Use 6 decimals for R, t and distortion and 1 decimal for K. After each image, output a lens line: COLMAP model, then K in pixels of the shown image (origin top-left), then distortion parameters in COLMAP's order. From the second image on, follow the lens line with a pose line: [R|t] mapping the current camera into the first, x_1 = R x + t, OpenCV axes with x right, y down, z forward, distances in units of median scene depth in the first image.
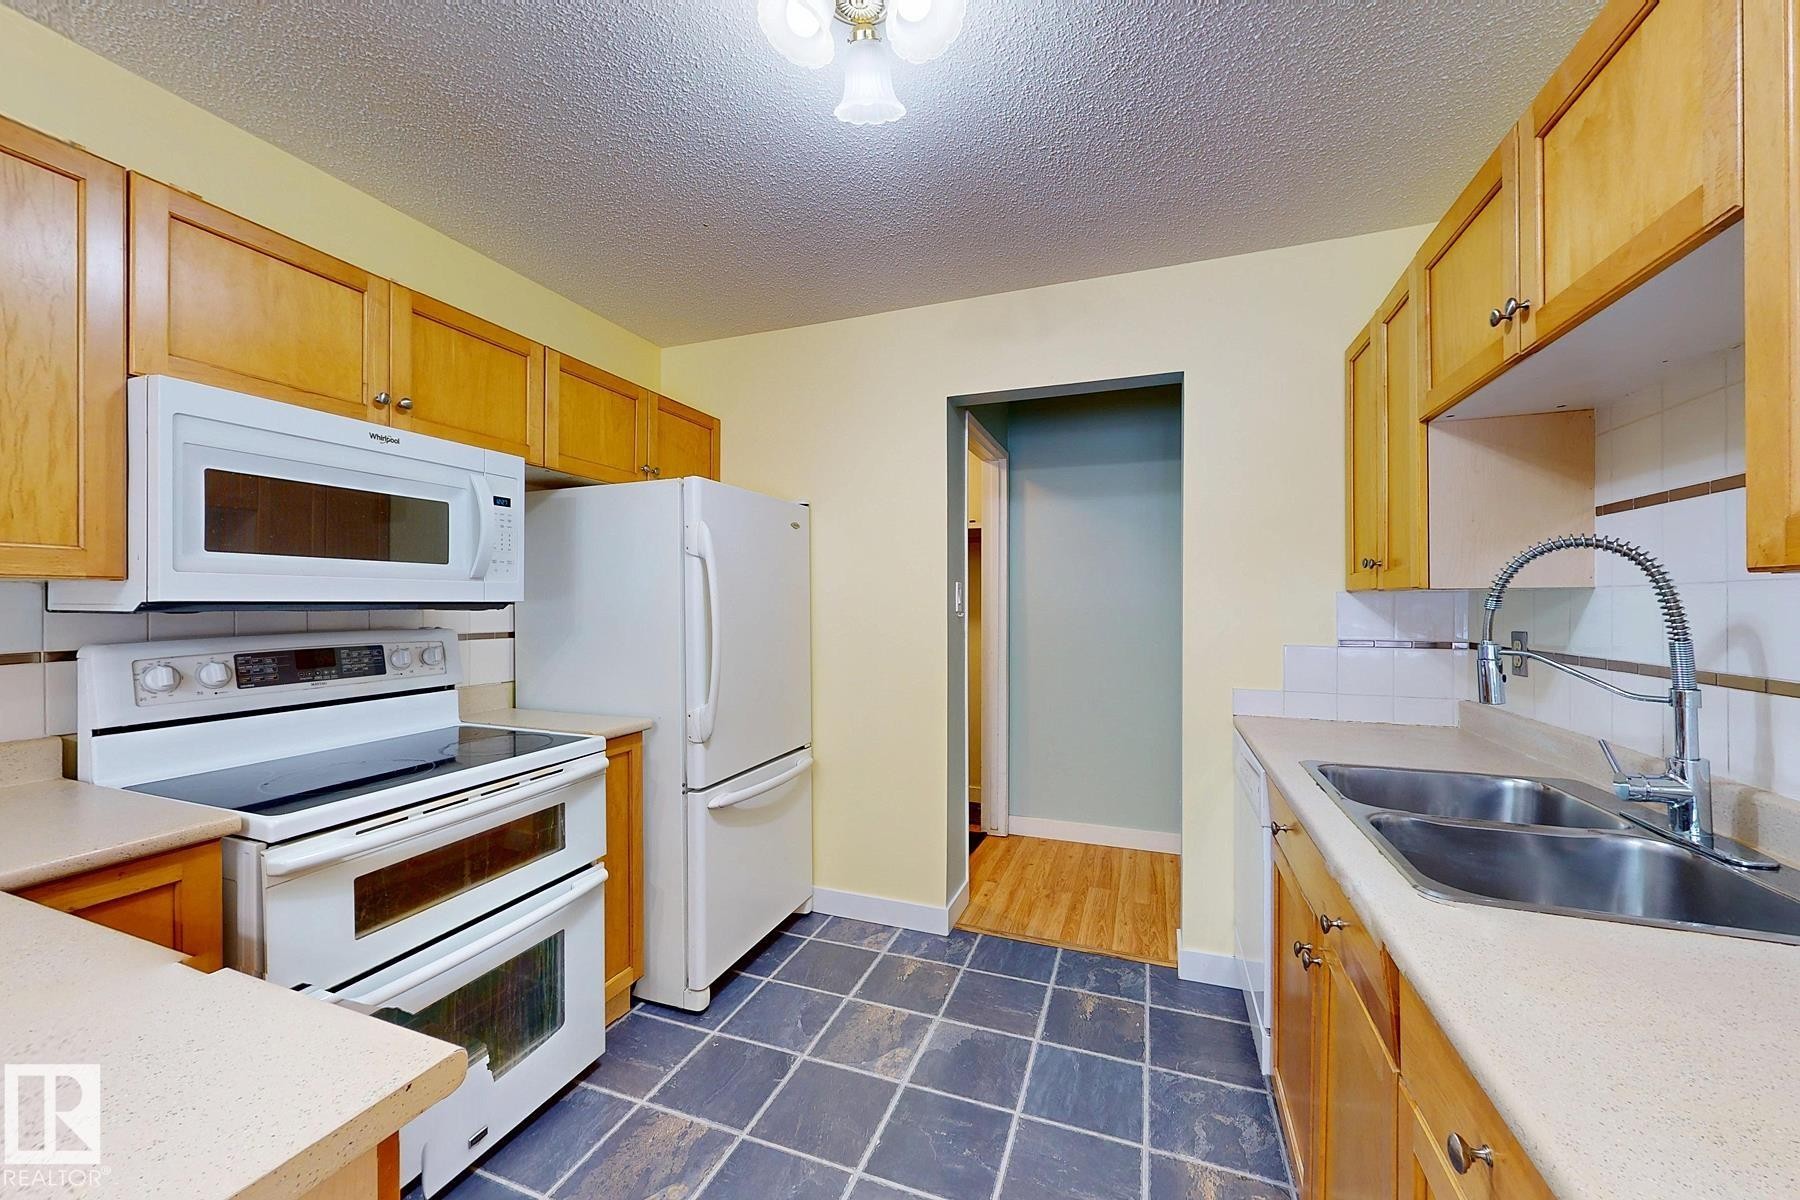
lens RADIAL K [[673.5, 0, 899.3], [0, 673.5, 603.2], [0, 0, 1]] dist [-0.000887, 0.000072]
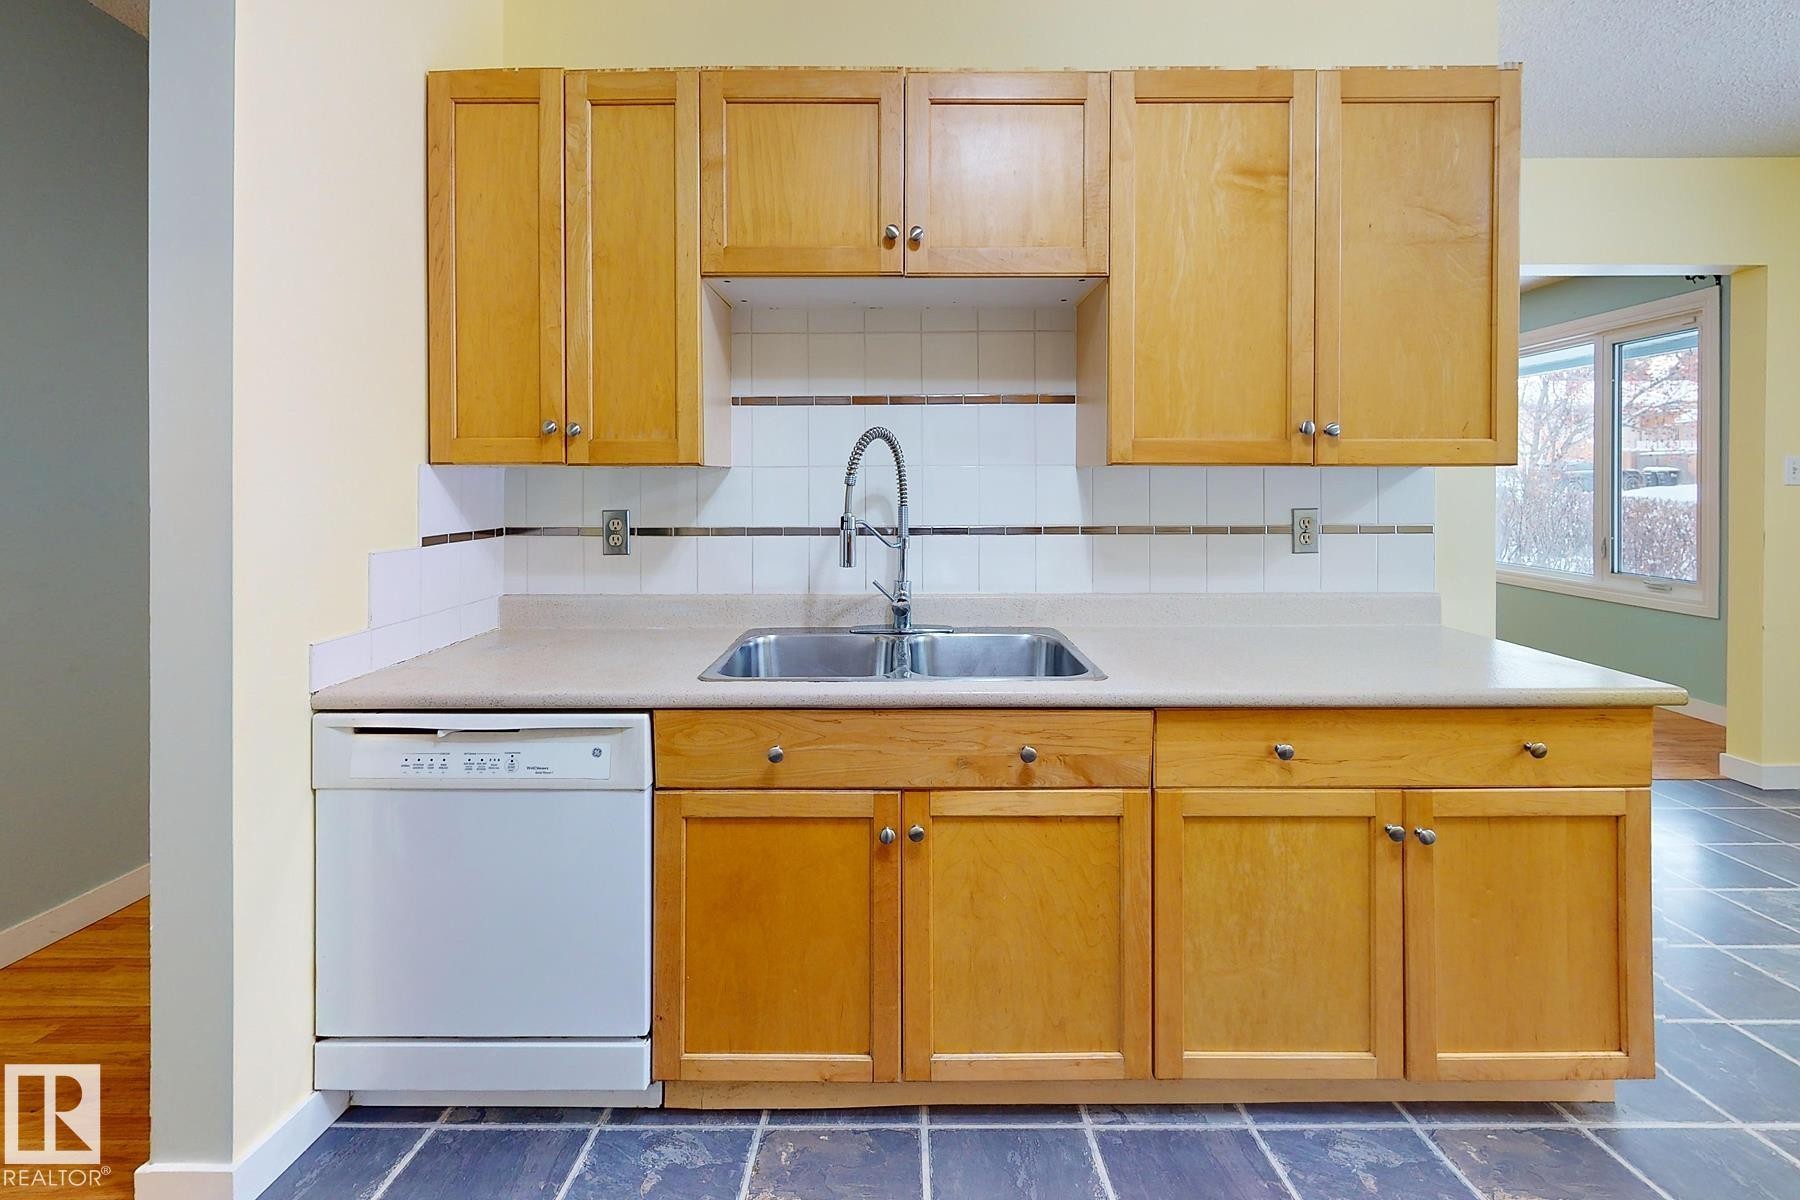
lens RADIAL K [[773.1, 0, 862.1], [0, 773.1, 606.7], [0, 0, 1]] dist [-0.019100, 0.000042]
pose [[-0.351106, -0.153921, 0.923598, -0.253678], [0.002649, 0.986229, 0.165366, -0.003677], [-0.936332, 0.060508, -0.345863, 0.930414]]
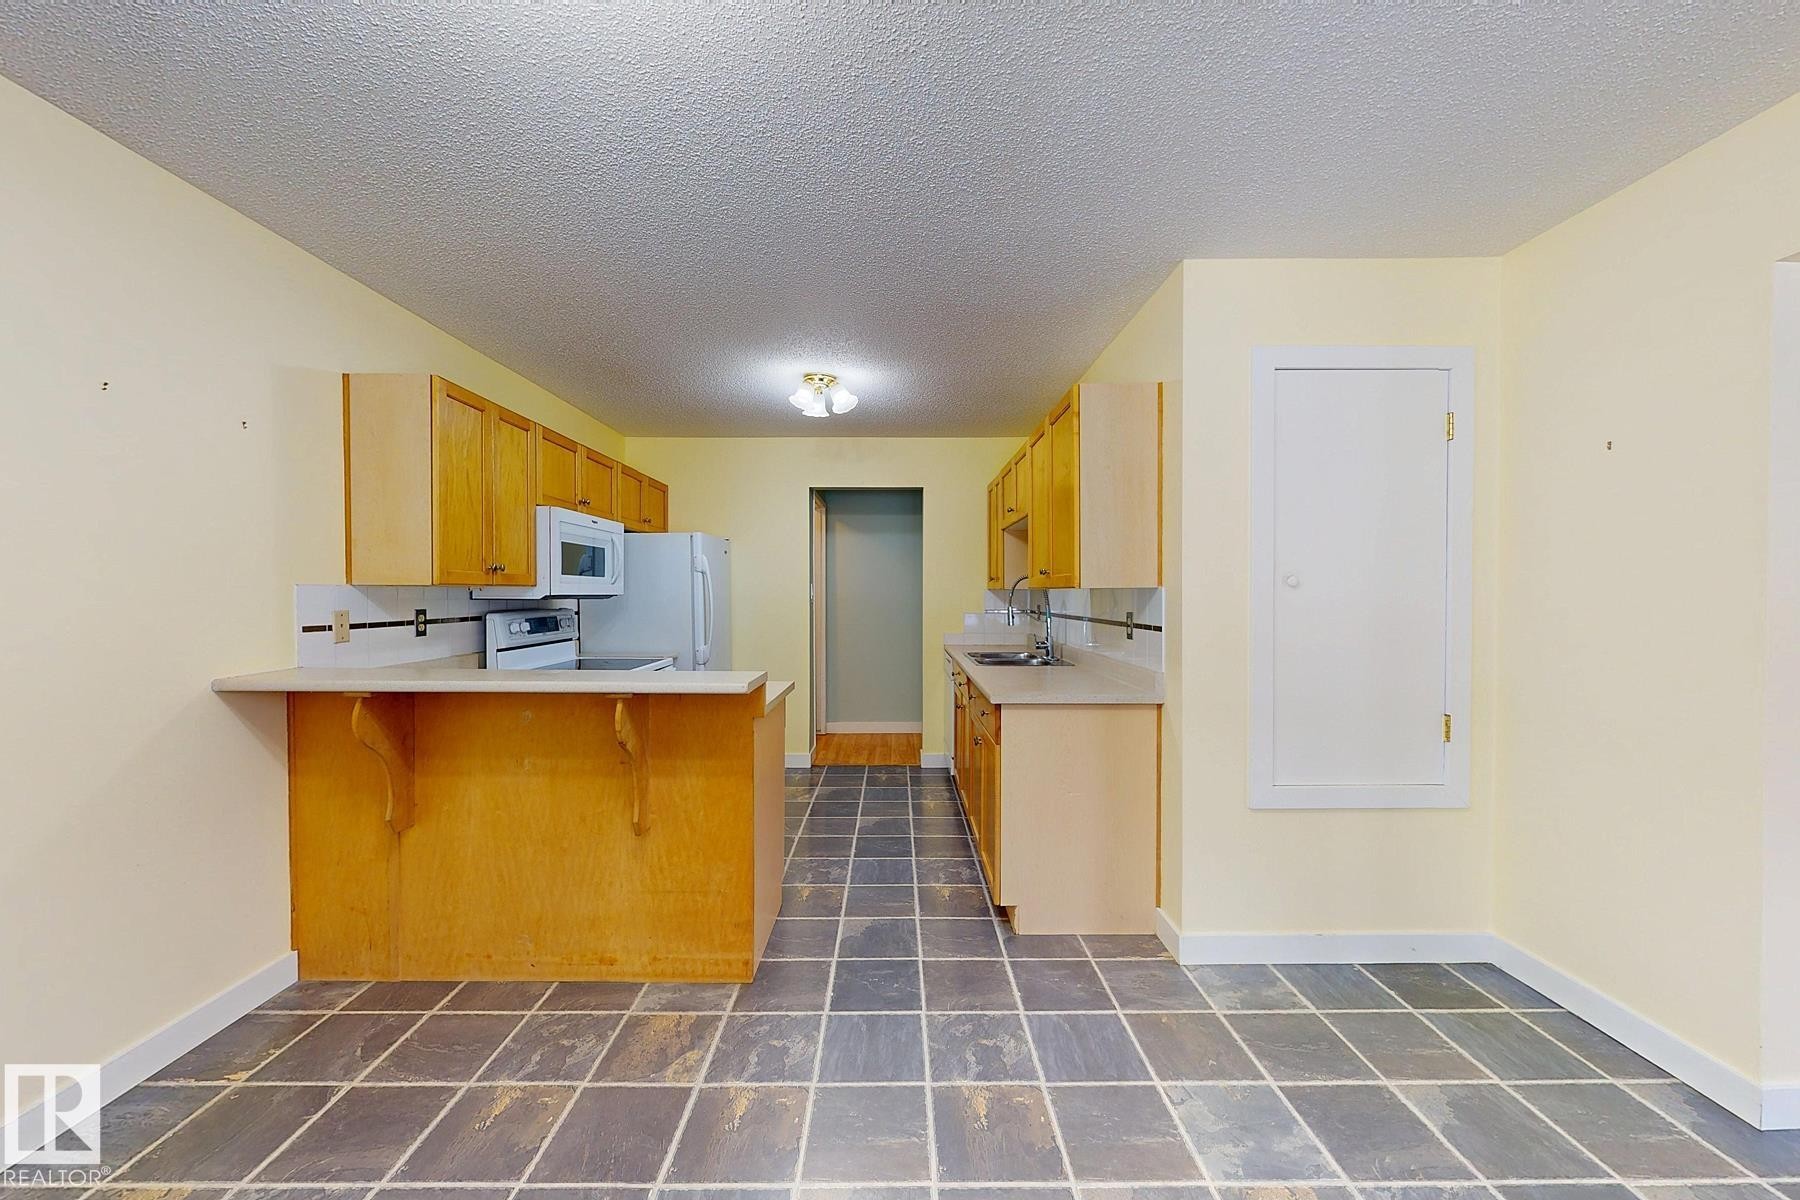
lens RADIAL K [[673.5, 0, 899.3], [0, 673.5, 603.2], [0, 0, 1]] dist [-0.000887, 0.000072]
pose [[0.934666, -0.006707, 0.355464, -0.501057], [0.001526, 0.999889, 0.014853, -0.004948], [-0.355524, -0.013340, 0.934572, -1.191100]]
